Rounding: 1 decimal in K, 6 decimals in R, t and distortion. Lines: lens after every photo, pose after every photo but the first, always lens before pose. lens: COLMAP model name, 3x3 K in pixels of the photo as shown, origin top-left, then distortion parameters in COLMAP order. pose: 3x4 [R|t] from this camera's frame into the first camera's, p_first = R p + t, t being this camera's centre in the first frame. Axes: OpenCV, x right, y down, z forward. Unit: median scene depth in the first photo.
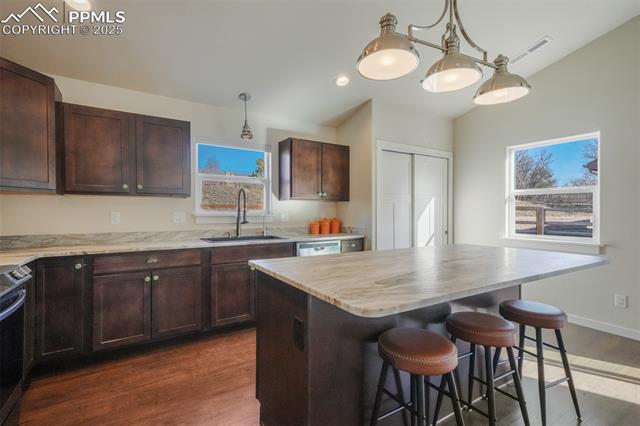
lens RADIAL K [[295.9, 0, 317.5], [0, 295.9, 213.7], [0, 0, 1]] dist [0.003889, 0.000418]
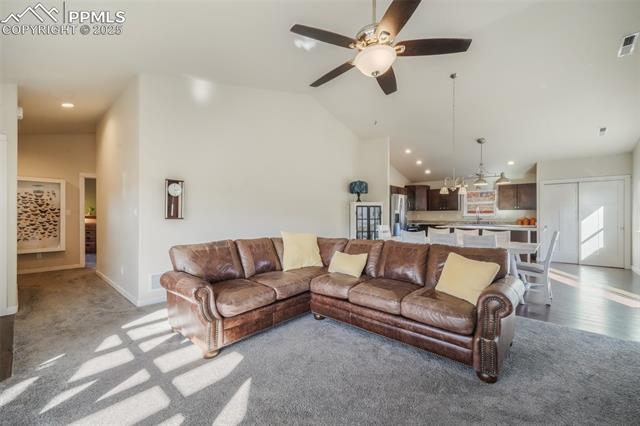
lens RADIAL K [[257.9, 0, 320.7], [0, 257.9, 213.0], [0, 0, 1]] dist [-0.000065, -0.000433]
pose [[0.272233, -0.003733, -0.962224, 1.718338], [-0.004384, 0.999977, -0.005120, -0.003679], [0.962221, 0.005612, 0.272211, -1.134012]]
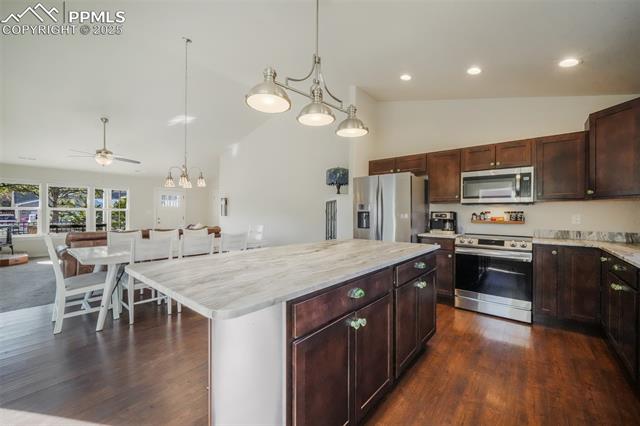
lens RADIAL K [[257.9, 0, 317.5], [0, 257.9, 213.8], [0, 0, 1]] dist [-0.000065, -0.000433]
pose [[-0.955326, -0.011187, -0.295342, 0.441494], [-0.013672, 0.999886, 0.006348, 0.003060], [0.295238, 0.010102, -0.955370, 1.196029]]
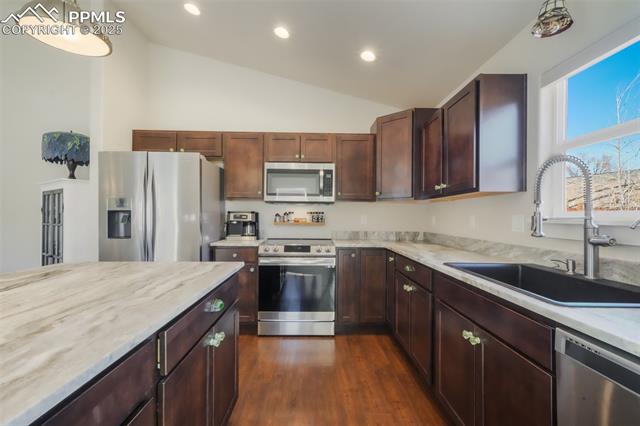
lens RADIAL K [[295.9, 0, 318.8], [0, 295.9, 215.3], [0, 0, 1]] dist [0.003889, 0.000418]
pose [[-0.520822, -0.010006, -0.853606, 0.284346], [-0.016259, 0.999866, -0.001800, 0.003447], [0.853510, 0.012941, -0.520915, 0.996774]]
